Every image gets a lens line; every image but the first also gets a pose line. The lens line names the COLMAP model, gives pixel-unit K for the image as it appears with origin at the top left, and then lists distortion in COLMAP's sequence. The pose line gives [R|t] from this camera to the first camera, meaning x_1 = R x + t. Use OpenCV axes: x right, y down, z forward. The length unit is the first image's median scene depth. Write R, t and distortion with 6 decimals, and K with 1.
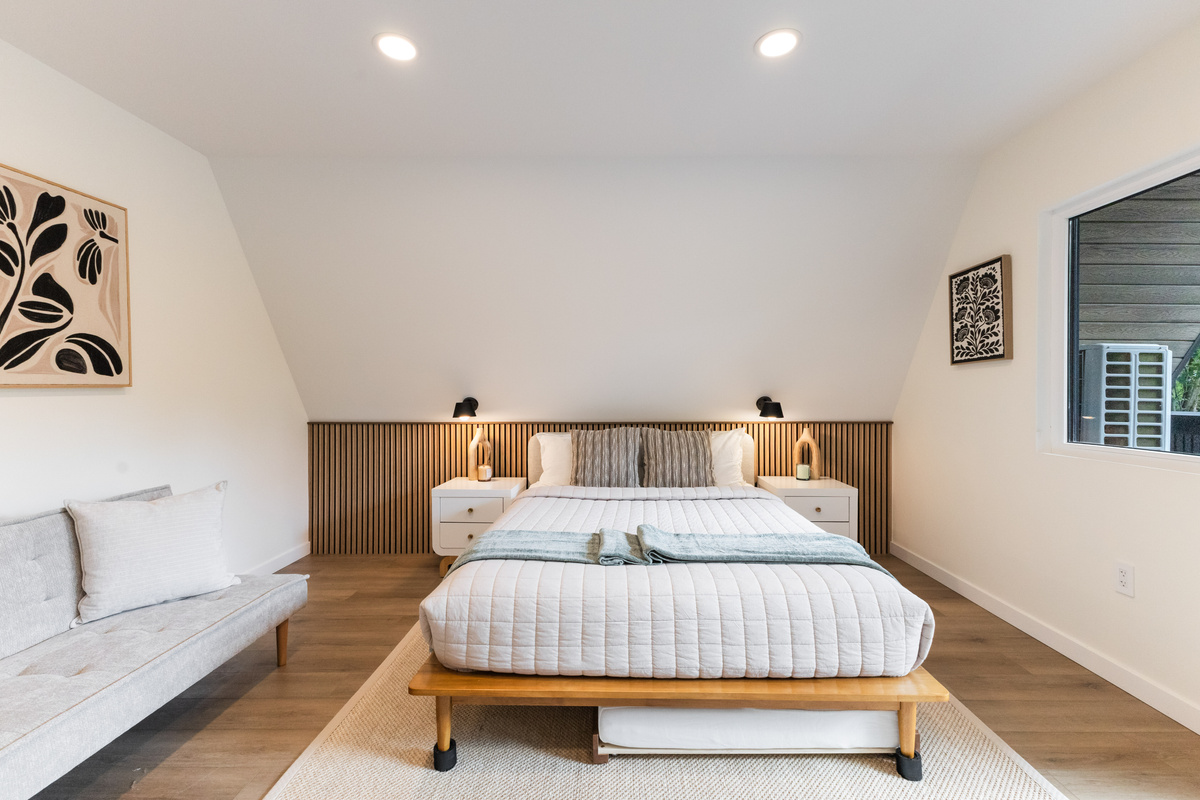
lens RADIAL K [[518.8, 0, 606.9], [0, 518.8, 395.9], [0, 0, 1]] dist [0.005561, -0.000419]
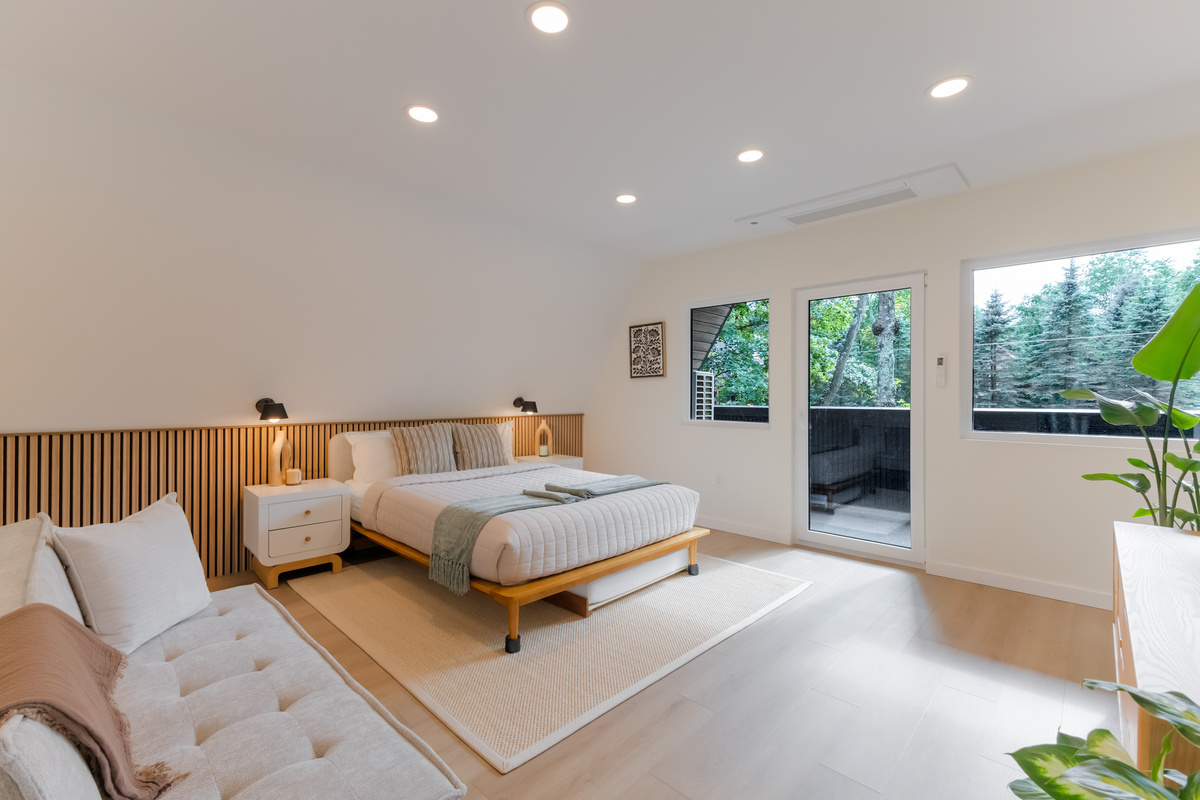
lens RADIAL K [[518.8, 0, 599.3], [0, 518.8, 395.7], [0, 0, 1]] dist [0.005561, -0.000419]
pose [[0.687507, 0.000479, 0.726178, -0.608035], [-0.000606, 1.000000, -0.000086, -0.003111], [-0.726178, -0.000381, 0.687507, -0.090720]]
